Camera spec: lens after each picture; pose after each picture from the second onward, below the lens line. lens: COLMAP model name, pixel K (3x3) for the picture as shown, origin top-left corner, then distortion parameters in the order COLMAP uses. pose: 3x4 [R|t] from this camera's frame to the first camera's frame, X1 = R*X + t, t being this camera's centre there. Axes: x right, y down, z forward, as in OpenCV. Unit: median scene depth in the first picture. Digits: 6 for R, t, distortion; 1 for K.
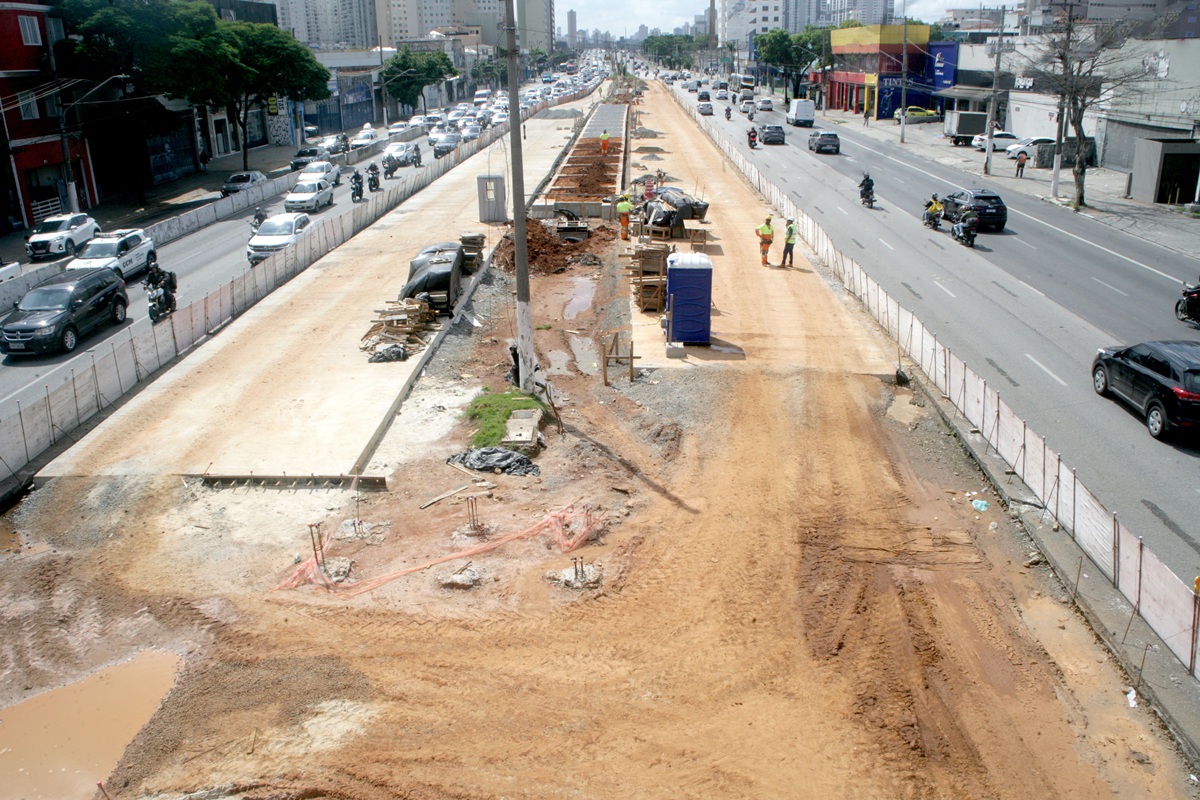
lens RADIAL K [[1005.1, 0, 616.7], [0, 1005.1, 420.4], [0, 0, 1]] dist [-0.157134, 0.121446]
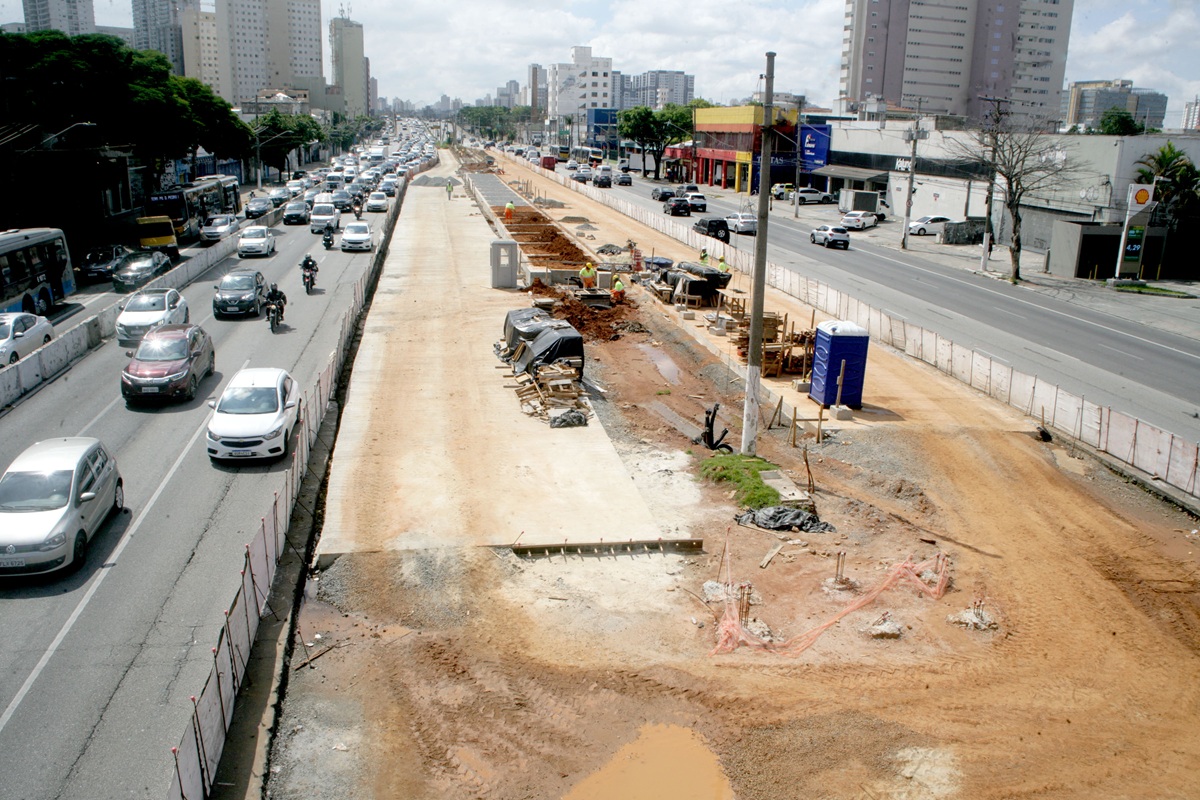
lens RADIAL K [[1005.1, 0, 616.7], [0, 1005.1, 420.4], [0, 0, 1]] dist [-0.157134, 0.121446]
pose [[0.978920, -0.012157, 0.203884, -0.393970], [0.025829, 0.997582, -0.064527, 0.000112], [-0.202606, 0.068433, 0.976866, 0.018704]]
